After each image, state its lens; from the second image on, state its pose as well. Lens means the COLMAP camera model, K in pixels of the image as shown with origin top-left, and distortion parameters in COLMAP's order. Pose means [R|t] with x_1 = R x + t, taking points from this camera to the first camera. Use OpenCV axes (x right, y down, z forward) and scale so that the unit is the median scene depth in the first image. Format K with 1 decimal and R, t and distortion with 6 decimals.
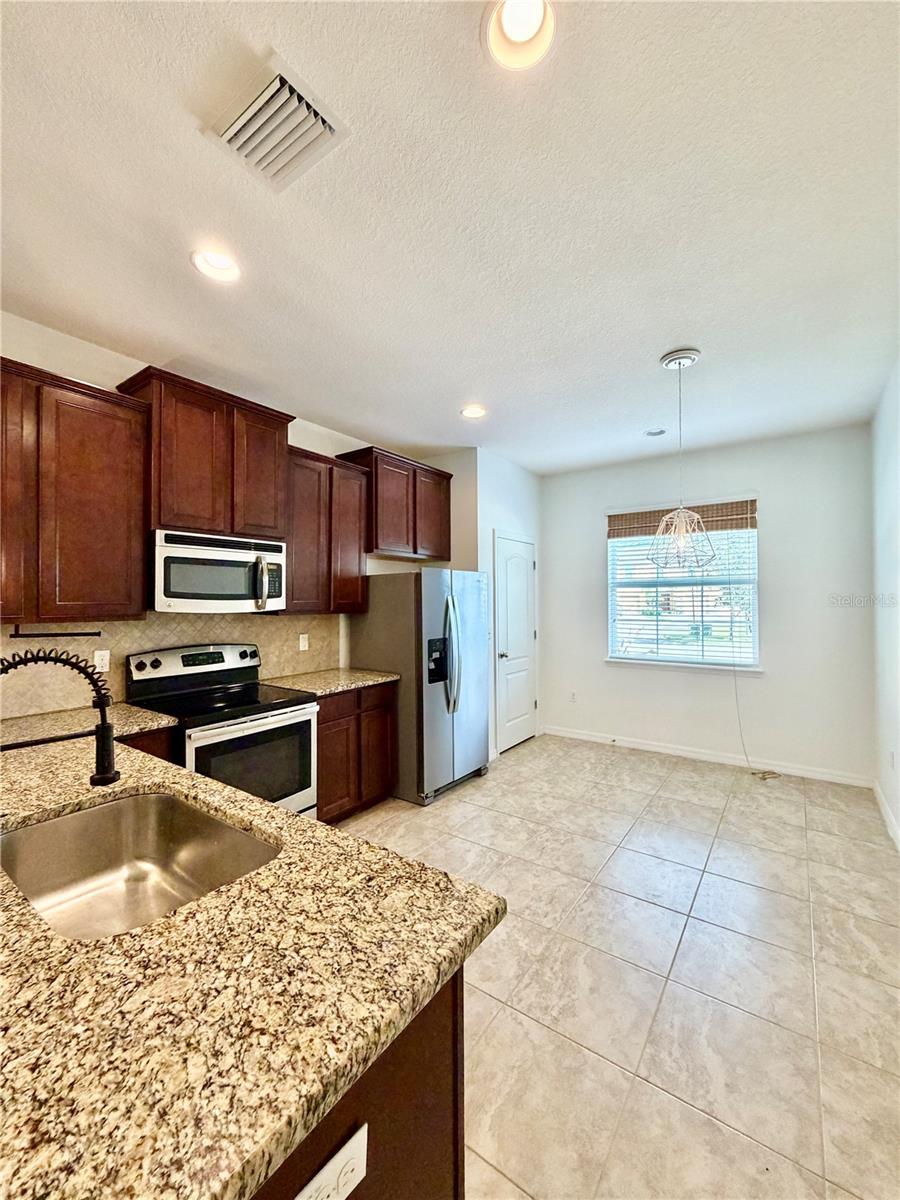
lens RADIAL K [[477.7, 0, 451.4], [0, 477.7, 596.0], [0, 0, 1]] dist [-0.003161, 0.000350]
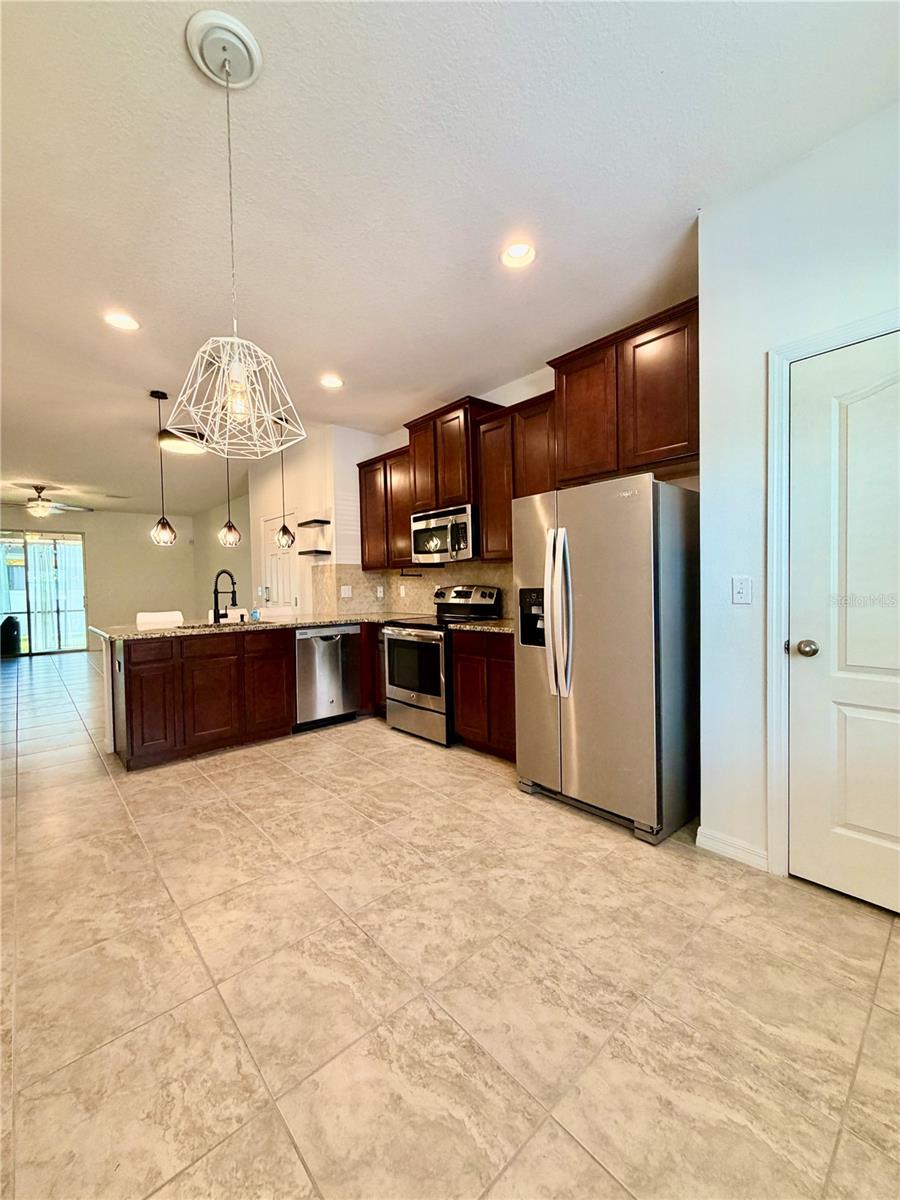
lens RADIAL K [[482.3, 0, 452.8], [0, 482.3, 595.7], [0, 0, 1]] dist [-0.000280, 0.000175]
pose [[-0.209029, 0.033837, -0.977324, 1.010619], [0.030841, 0.999132, 0.027996, 0.101170], [0.977423, -0.024289, -0.209891, 1.398608]]
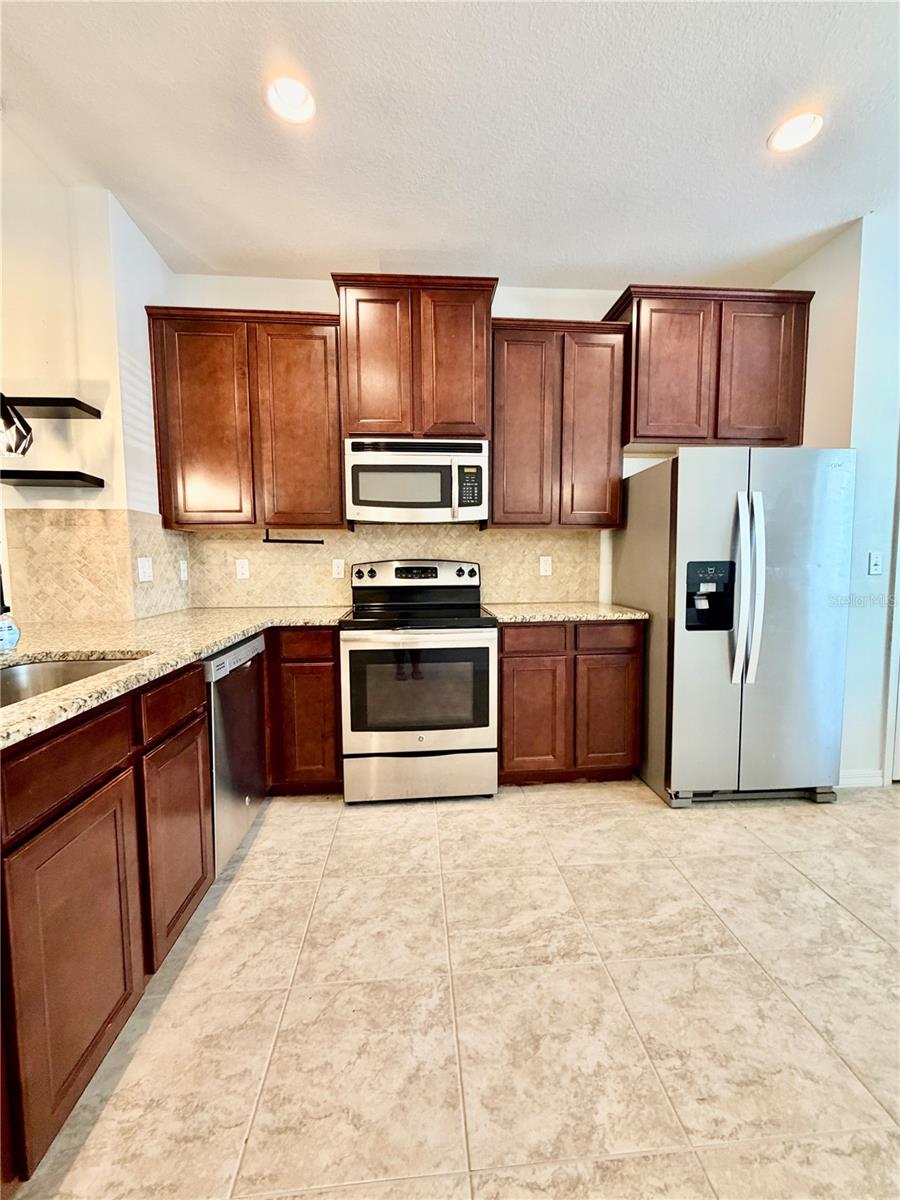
lens RADIAL K [[480.2, 0, 453.8], [0, 480.2, 595.2], [0, 0, 1]] dist [0.000357, 0.000568]
pose [[0.649311, 0.058104, -0.758300, 0.315592], [0.010509, 0.996297, 0.085339, 0.102363], [0.760451, -0.063381, 0.646295, 0.448574]]
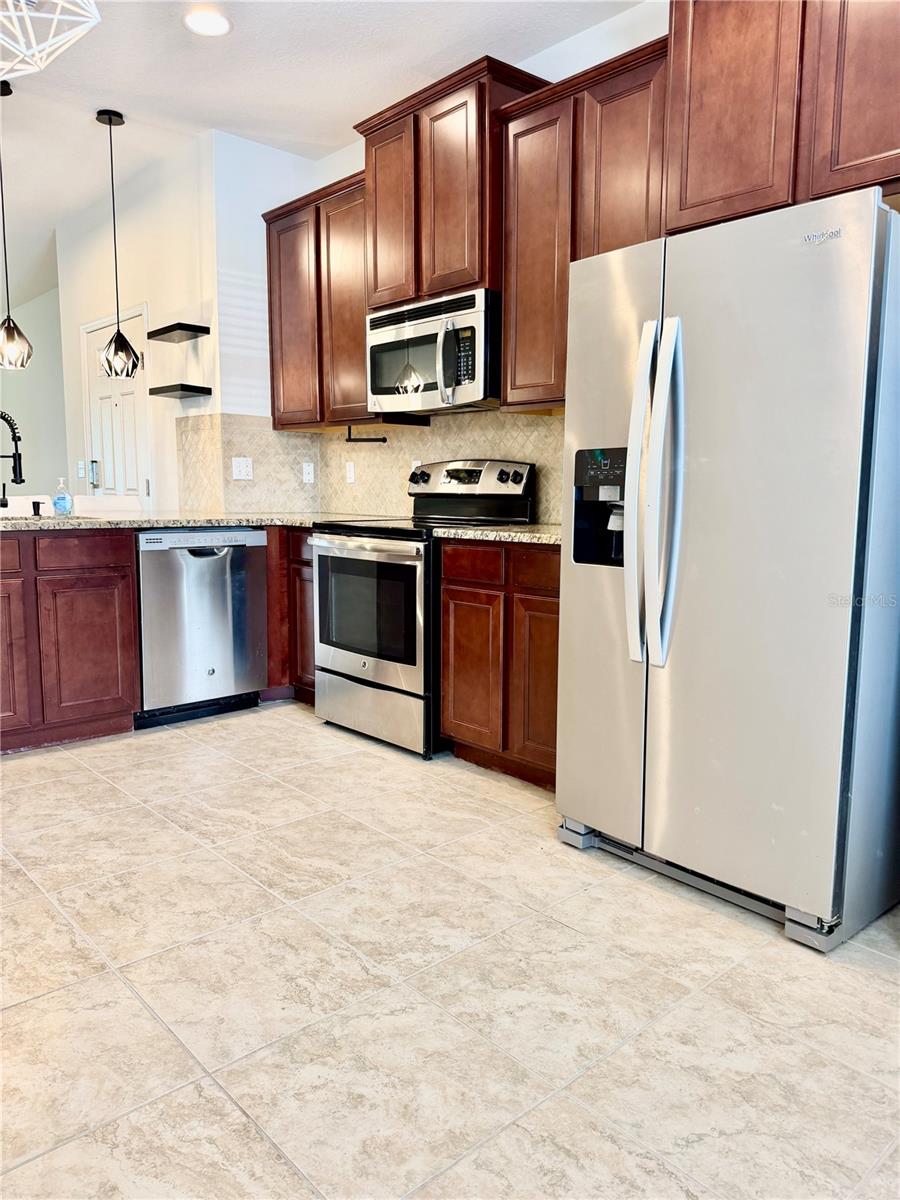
lens RADIAL K [[842.7, 0, 450.0], [0, 842.7, 600.0], [0, 0, 1]] dist [0.131887, -0.255879]
pose [[-0.207782, 0.135382, -0.968761, 0.892851], [0.003349, 0.990469, 0.137697, 0.153612], [0.978169, 0.025366, -0.206255, 1.379780]]
